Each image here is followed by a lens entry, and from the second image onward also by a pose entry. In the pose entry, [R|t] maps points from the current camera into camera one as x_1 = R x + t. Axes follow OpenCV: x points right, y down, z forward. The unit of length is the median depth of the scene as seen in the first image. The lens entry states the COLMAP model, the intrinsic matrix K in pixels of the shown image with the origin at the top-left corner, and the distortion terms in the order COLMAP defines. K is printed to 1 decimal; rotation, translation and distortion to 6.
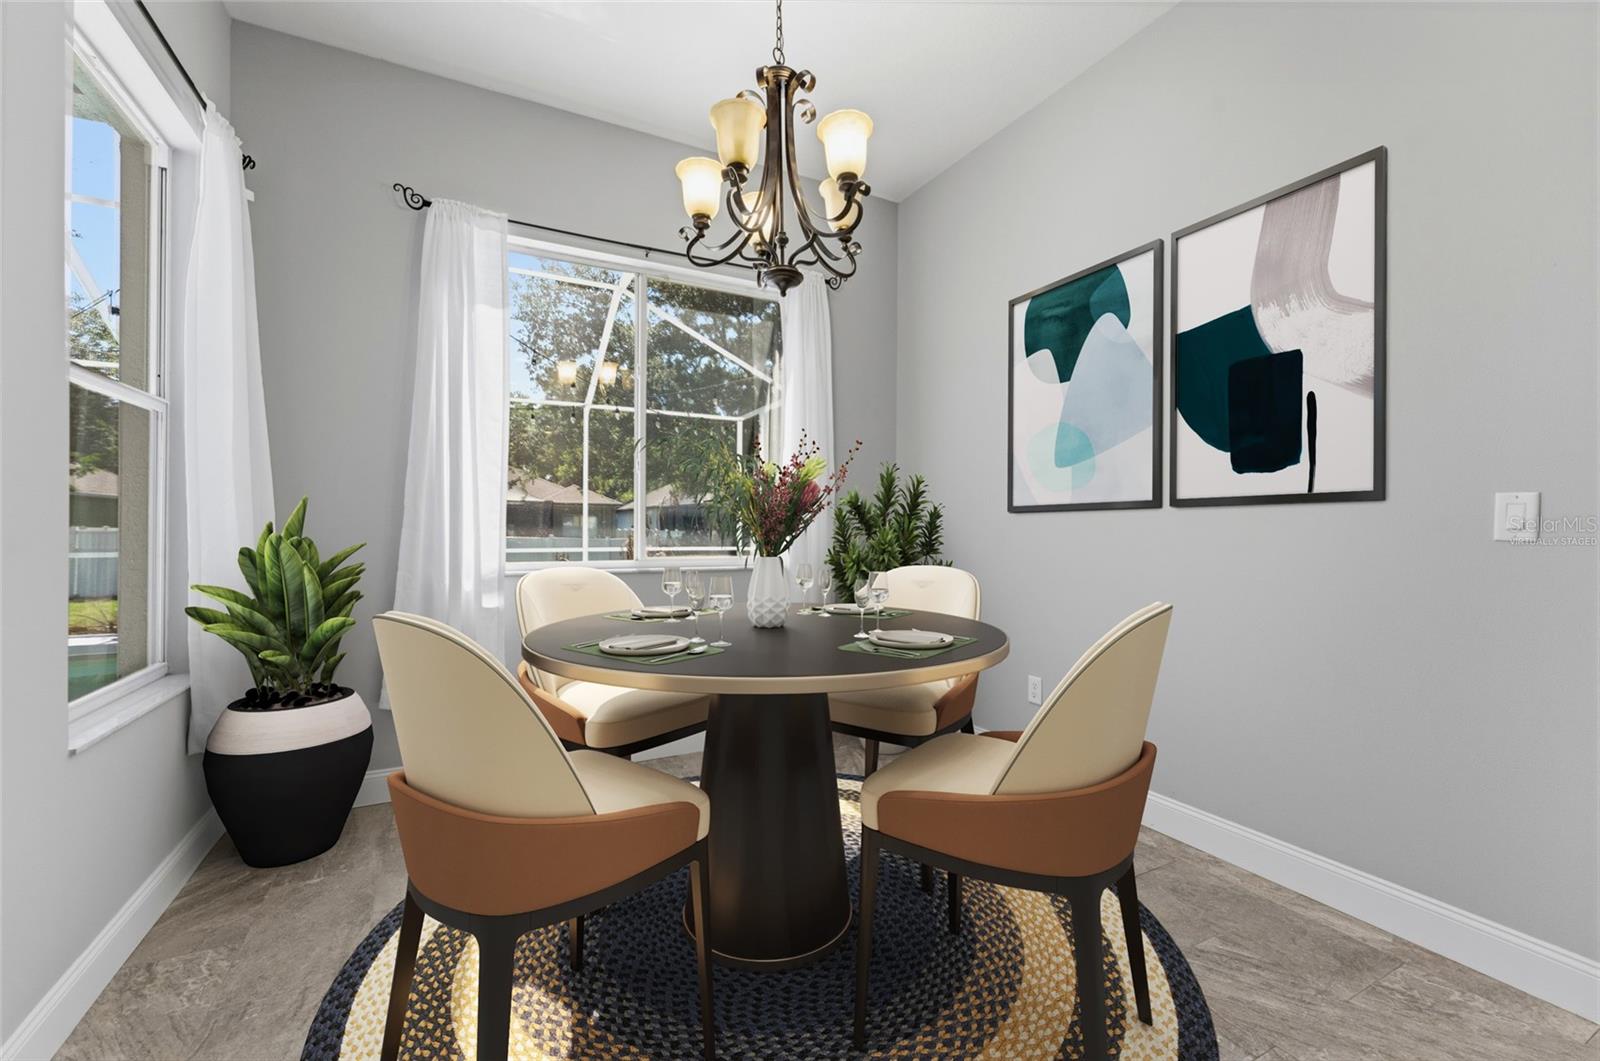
lens RADIAL K [[669.9, 0, 793.5], [0, 669.9, 522.9], [0, 0, 1]] dist [-0.007358, 0.002386]
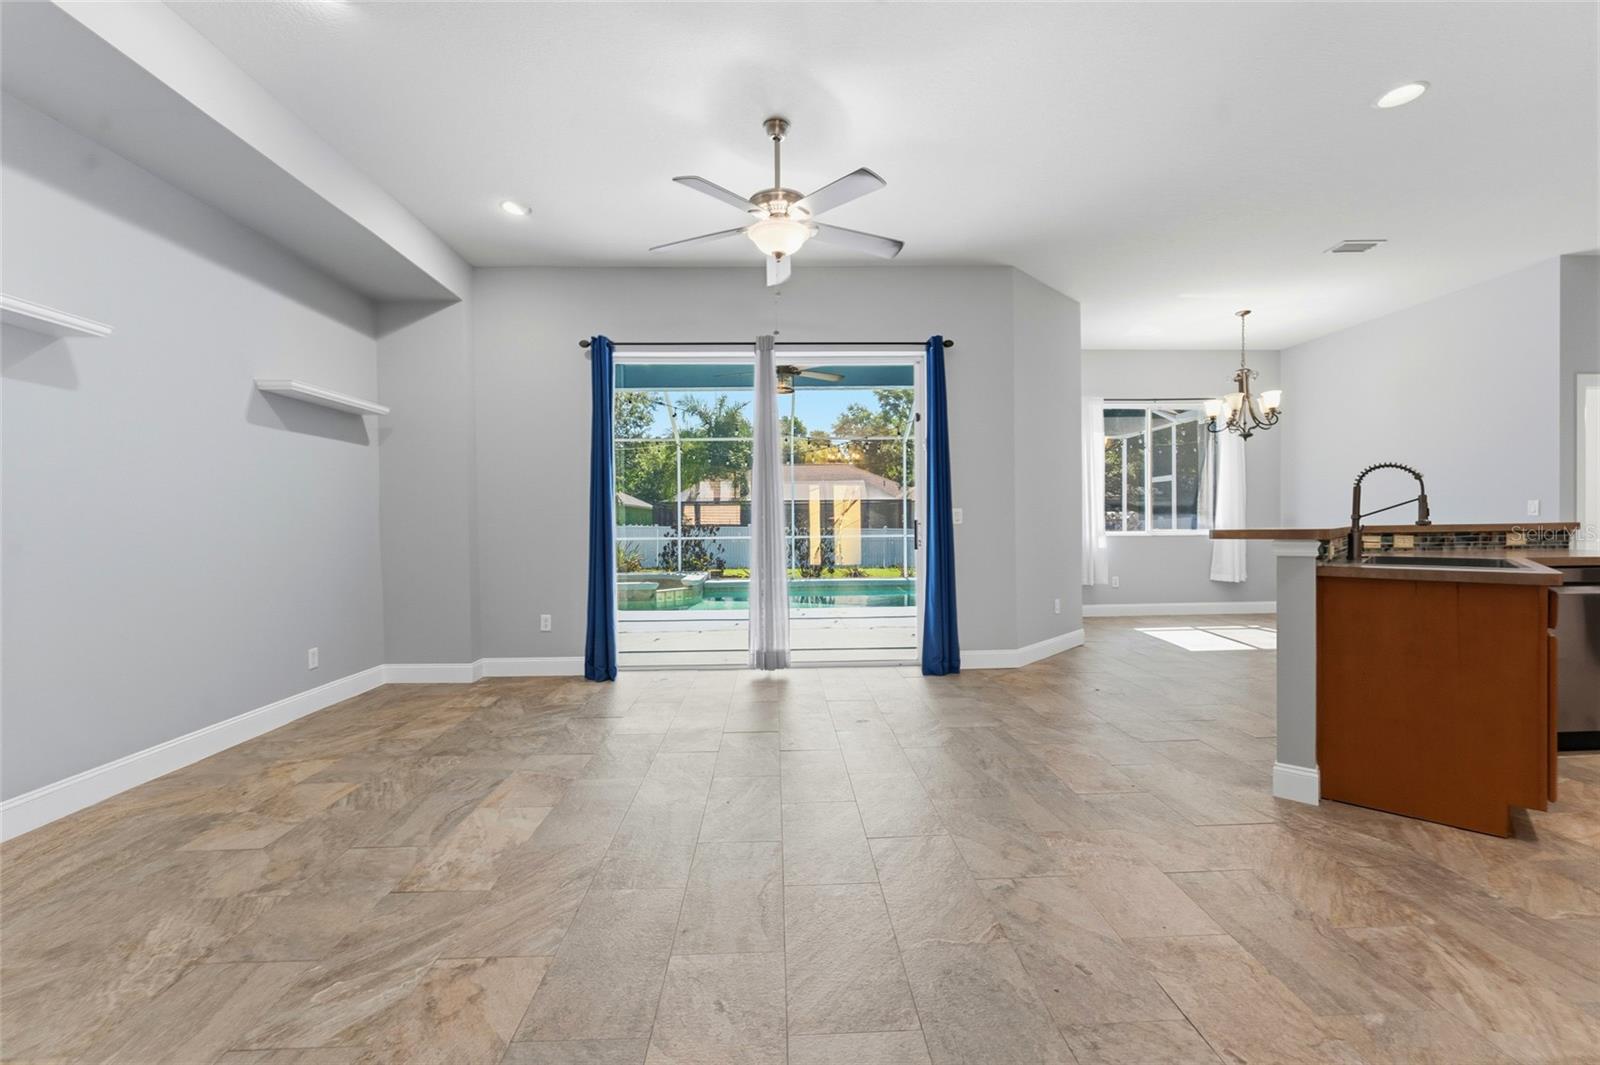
lens RADIAL K [[669.9, 0, 798.1], [0, 669.9, 530.3], [0, 0, 1]] dist [-0.007358, 0.002386]
pose [[0.912990, -0.002992, -0.407970, -0.613753], [0.011771, 0.999750, 0.019008, -0.010575], [0.407812, -0.022157, 0.912797, -2.552644]]
